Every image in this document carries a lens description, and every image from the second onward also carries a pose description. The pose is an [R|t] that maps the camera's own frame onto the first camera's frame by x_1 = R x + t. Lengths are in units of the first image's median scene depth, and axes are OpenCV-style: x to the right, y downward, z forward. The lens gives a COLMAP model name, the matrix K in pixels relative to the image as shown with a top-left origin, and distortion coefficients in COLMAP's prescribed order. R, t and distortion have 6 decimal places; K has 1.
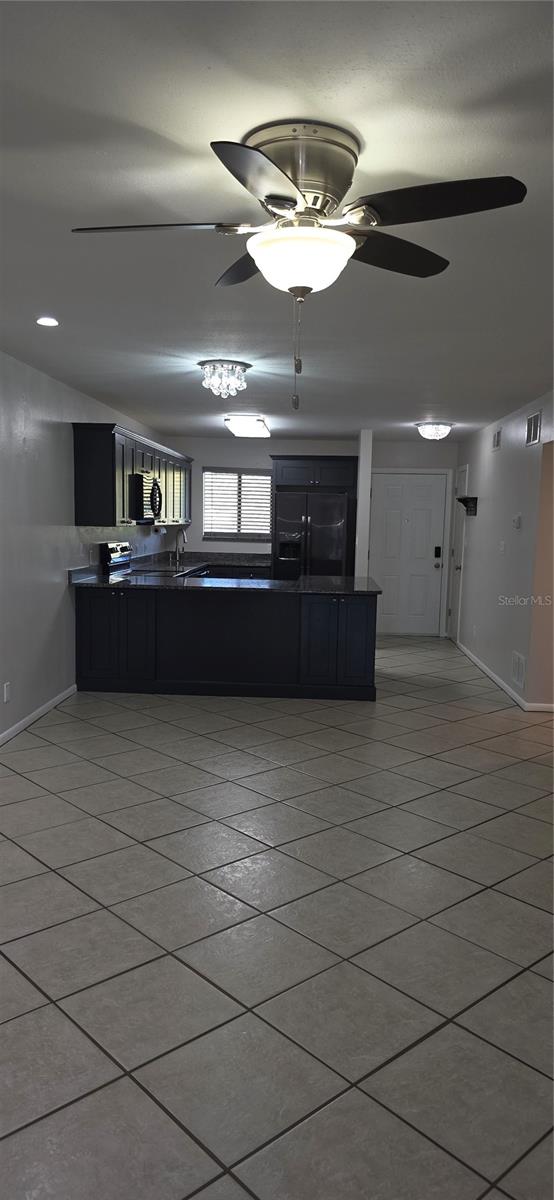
lens RADIAL K [[799.8, 0, 285.0], [0, 799.8, 618.7], [0, 0, 1]] dist [0.075972, 0.000052]
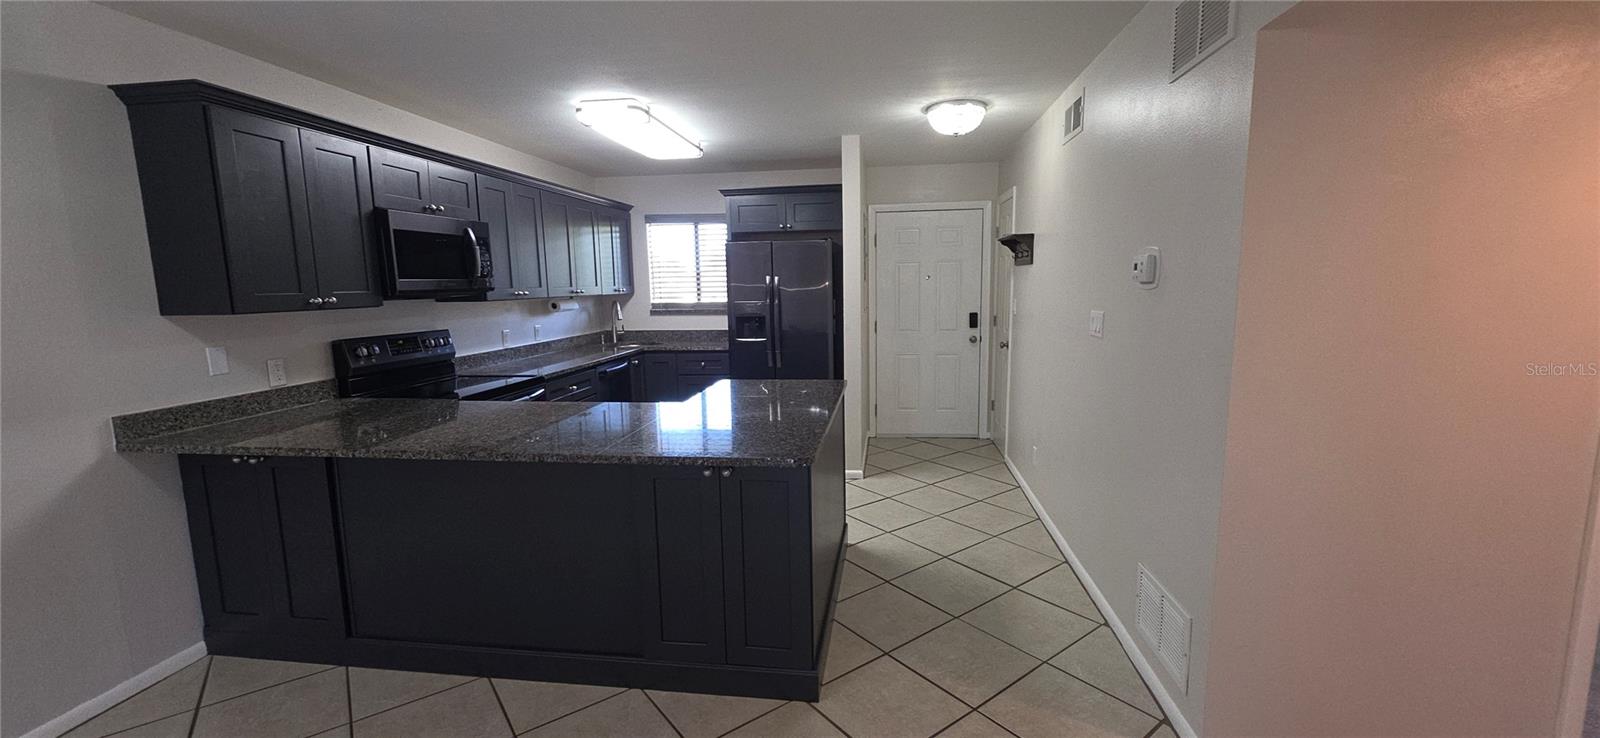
lens RADIAL K [[634.6, 0, 800.0], [0, 634.6, 369.0], [0, 0, 1]] dist [0.003309, -0.000115]
pose [[0.995175, -0.026896, -0.094361, 0.094668], [0.028059, 0.999545, 0.011027, -0.052908], [0.094022, -0.013622, 0.995477, 0.451112]]
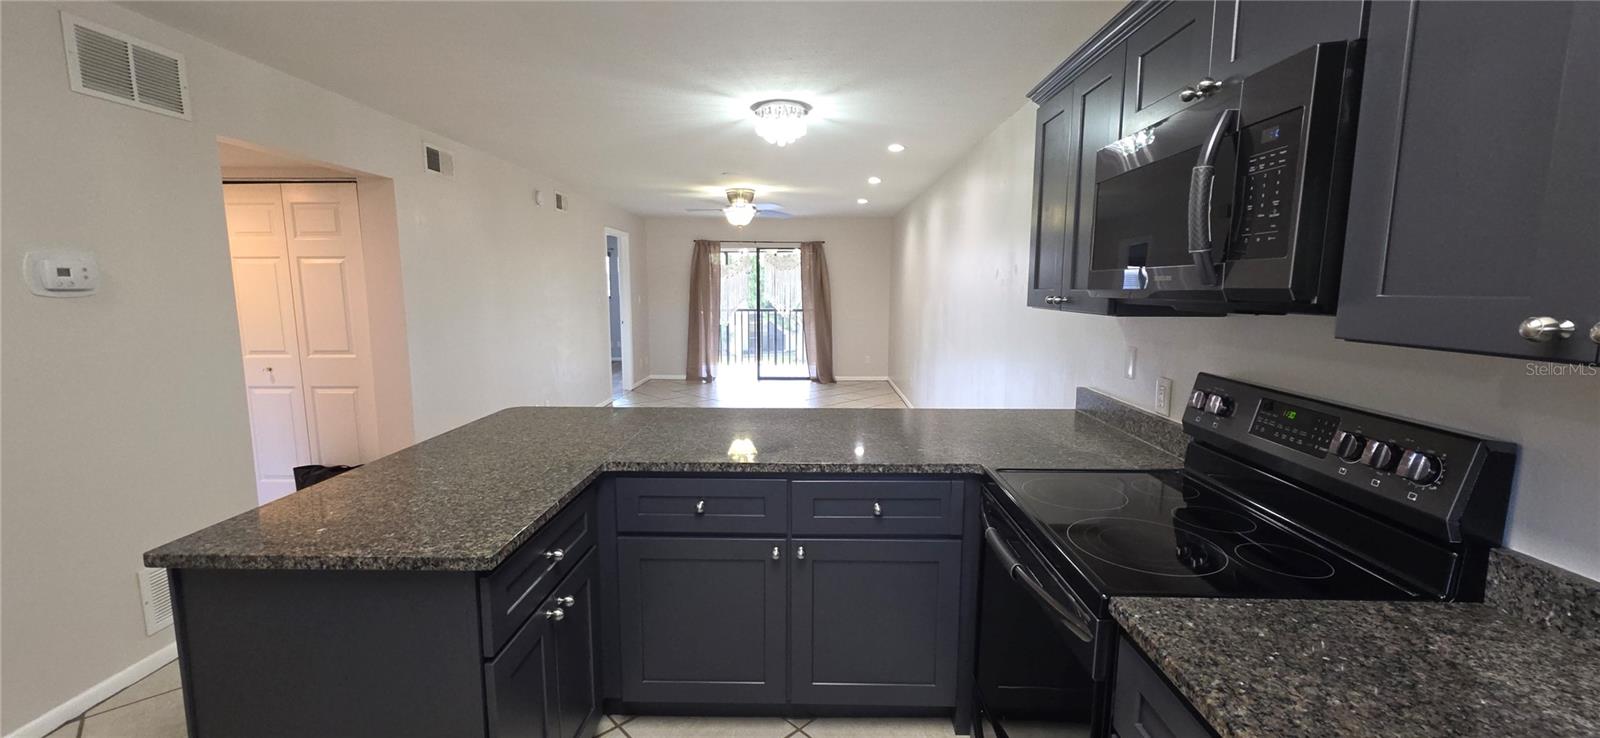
lens RADIAL K [[634.6, 0, 800.0], [0, 634.6, 369.0], [0, 0, 1]] dist [0.003309, -0.000115]
pose [[-0.999212, -0.020503, -0.033987, -0.042210], [-0.028447, 0.967068, 0.252925, -0.115740], [0.027682, 0.253692, -0.966889, 0.927723]]
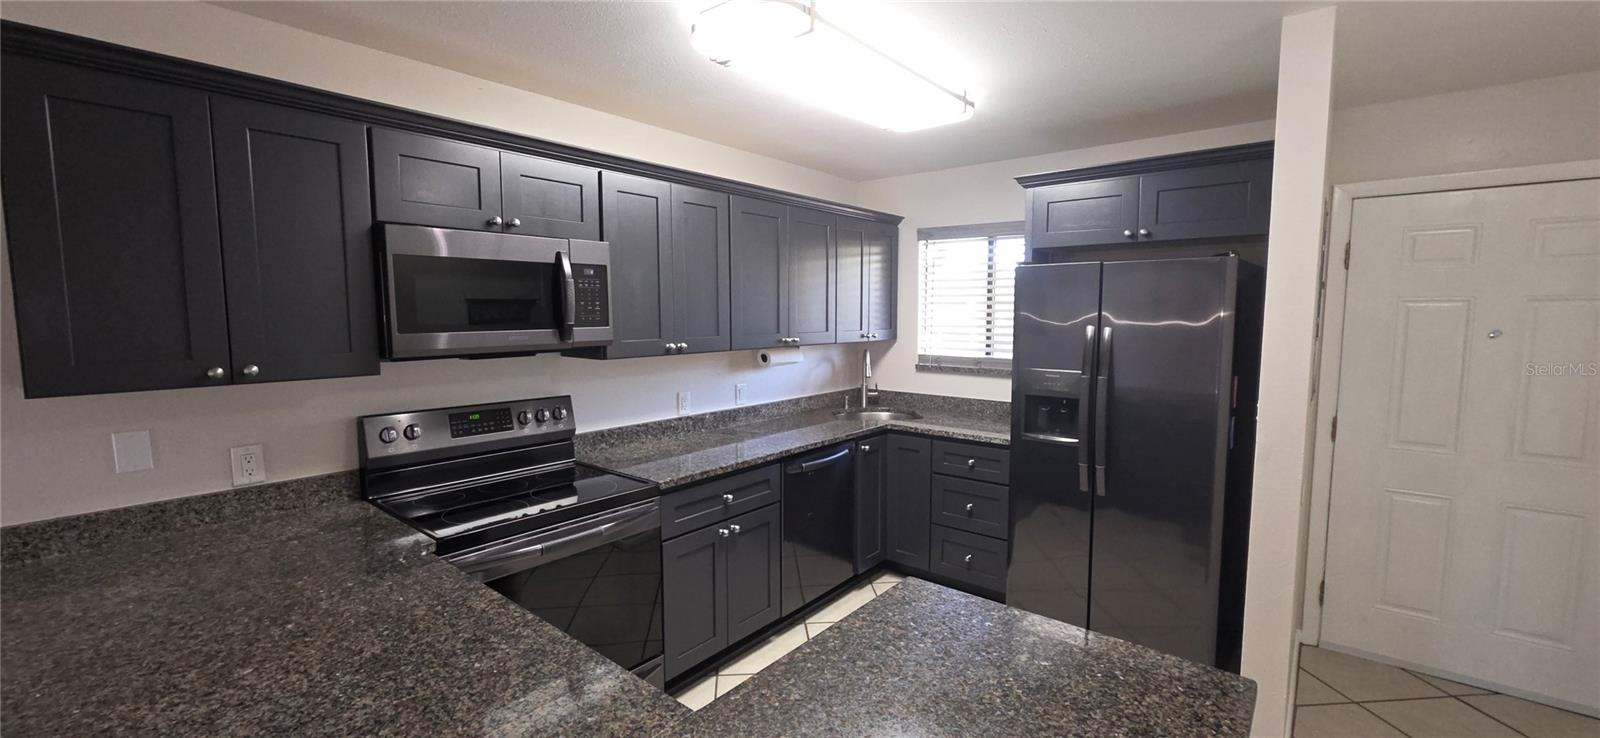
lens RADIAL K [[634.6, 0, 800.0], [0, 634.6, 369.0], [0, 0, 1]] dist [0.003309, -0.000115]
pose [[0.799292, 0.033379, -0.600015, 0.088254], [-0.056884, 0.998175, -0.020247, -0.091429], [0.598244, 0.050315, 0.799733, 0.663104]]
